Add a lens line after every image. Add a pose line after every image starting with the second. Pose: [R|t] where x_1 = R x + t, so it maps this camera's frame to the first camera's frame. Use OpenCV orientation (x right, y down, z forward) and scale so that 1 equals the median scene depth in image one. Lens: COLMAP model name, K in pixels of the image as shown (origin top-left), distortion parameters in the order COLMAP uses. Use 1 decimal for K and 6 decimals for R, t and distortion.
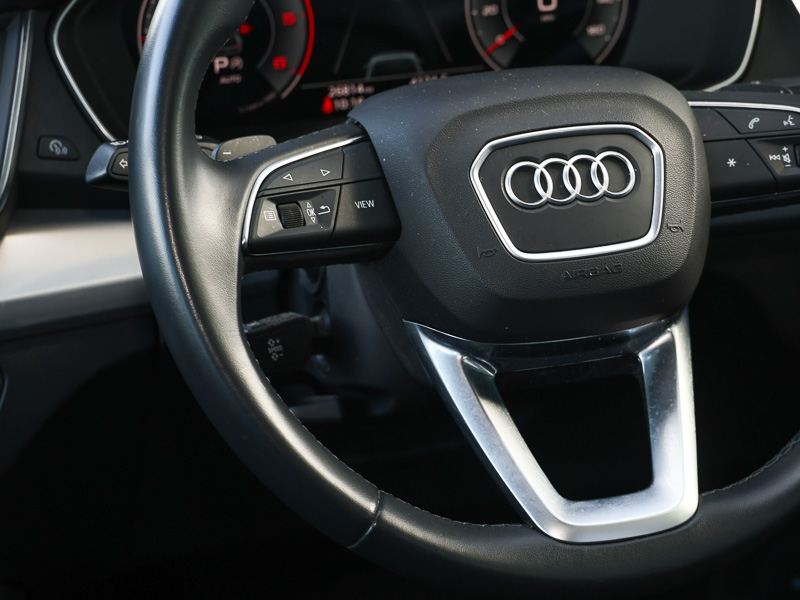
lens RADIAL K [[2404.2, 0, 400.0], [0, 2404.2, 300.0], [0, 0, 1]] dist [-0.059722, -0.872798]
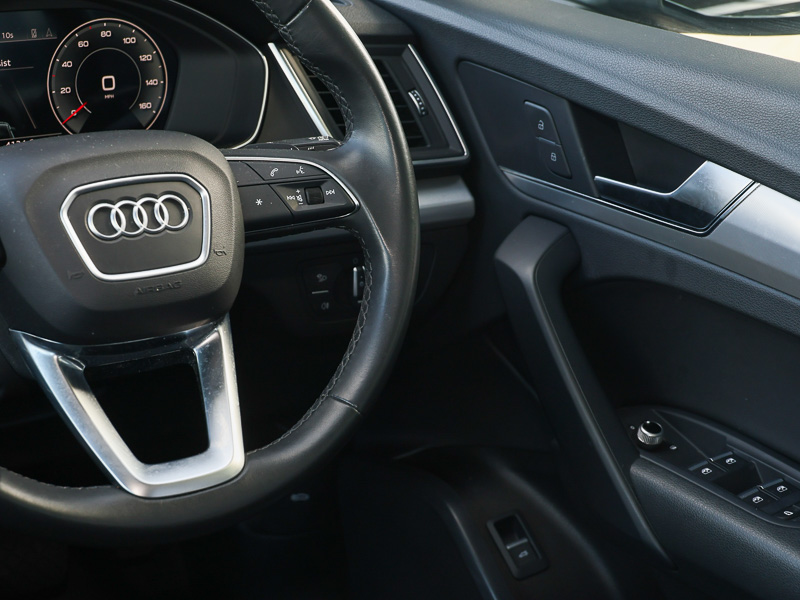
lens RADIAL K [[1522.3, 0, 400.0], [0, 1522.3, 300.0], [0, 0, 1]] dist [-0.015922, -0.383580]
pose [[0.964001, -0.030981, 0.264087, -0.011193], [0.029562, 0.999519, 0.009345, -0.008764], [-0.264249, -0.001201, 0.964454, 0.170033]]
